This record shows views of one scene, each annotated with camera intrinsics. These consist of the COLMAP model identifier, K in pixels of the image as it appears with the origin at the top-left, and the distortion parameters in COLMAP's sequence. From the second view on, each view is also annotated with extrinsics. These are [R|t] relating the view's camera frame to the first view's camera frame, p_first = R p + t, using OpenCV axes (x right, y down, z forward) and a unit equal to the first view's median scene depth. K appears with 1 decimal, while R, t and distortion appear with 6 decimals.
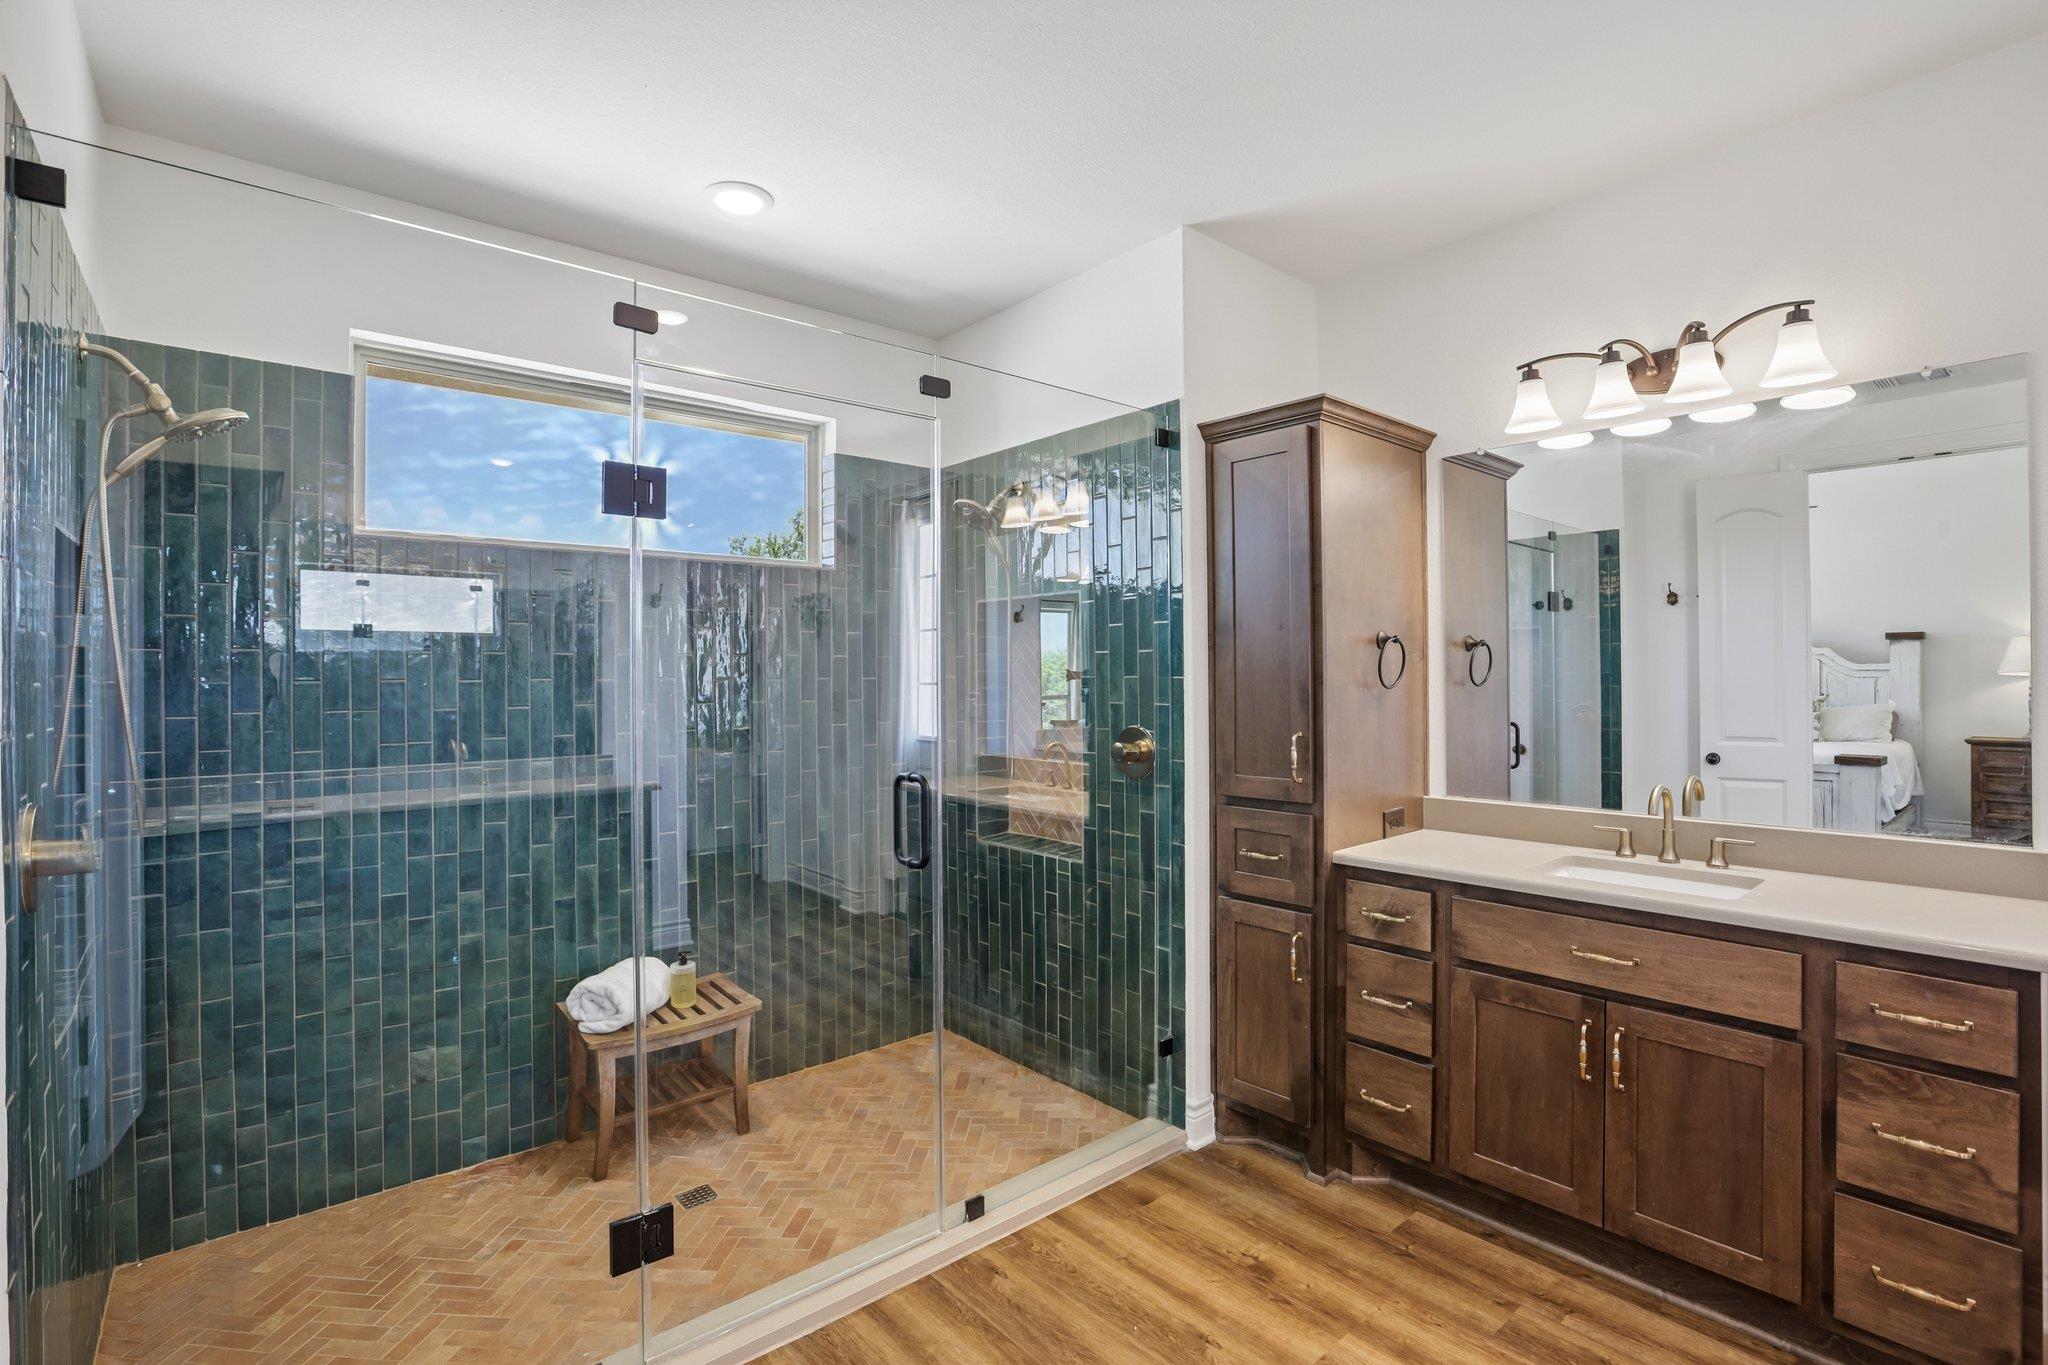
lens RADIAL K [[967.7, 0, 1040.1], [0, 967.7, 671.9], [0, 0, 1]] dist [-0.040125, 0.010757]
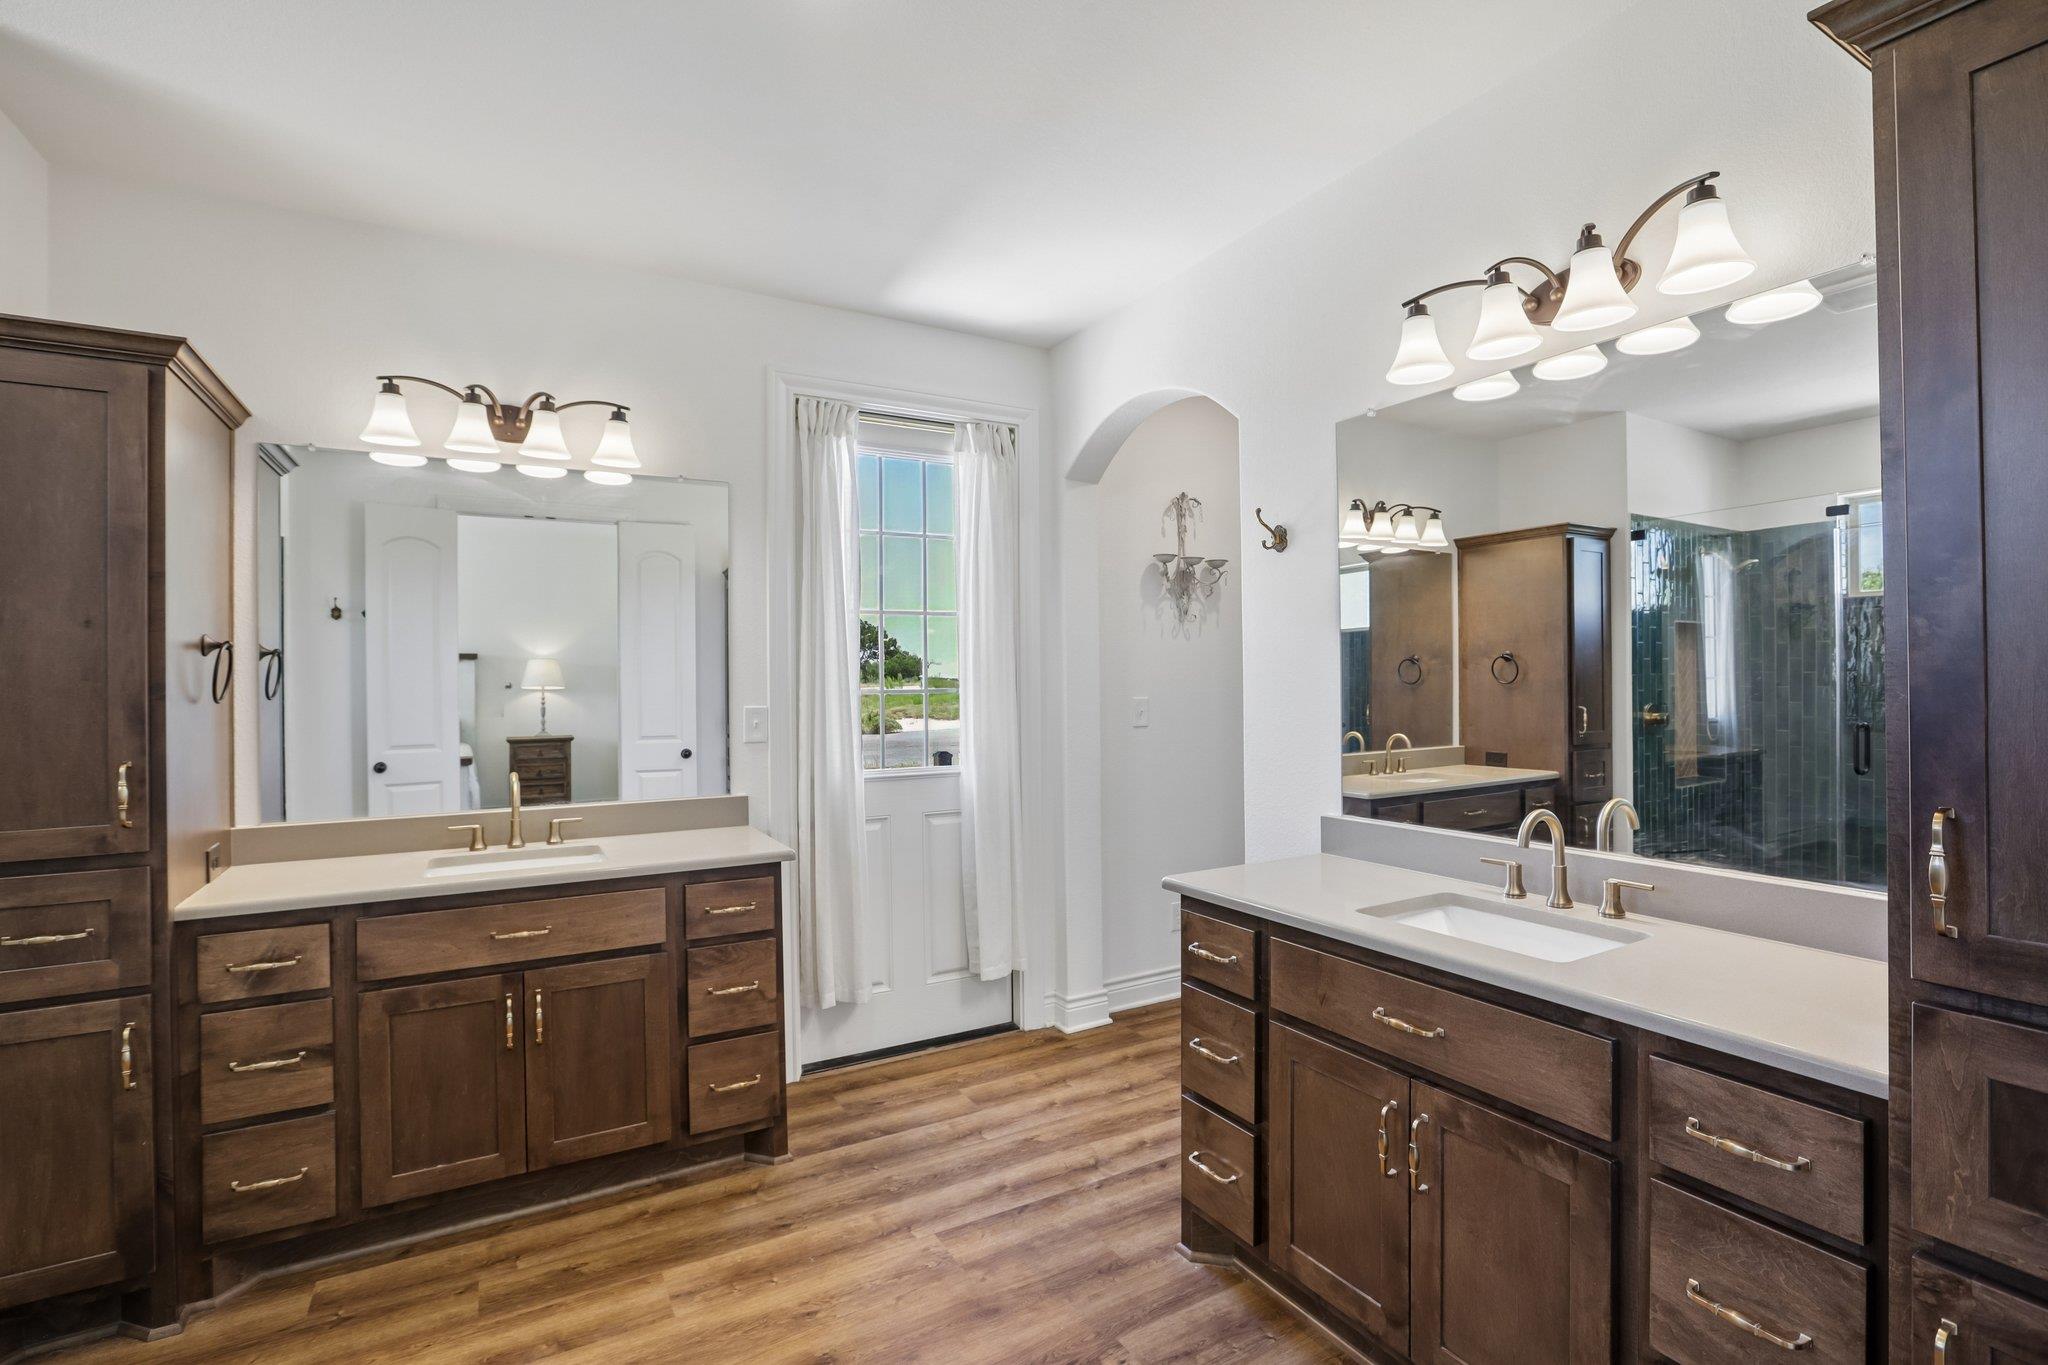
lens RADIAL K [[967.7, 0, 1045.0], [0, 967.7, 668.7], [0, 0, 1]] dist [-0.040125, 0.010757]
pose [[0.154118, 0.017253, 0.987902, -0.396042], [0.003579, 0.999831, -0.018019, 0.005319], [-0.988046, 0.006313, 0.154031, 0.182224]]
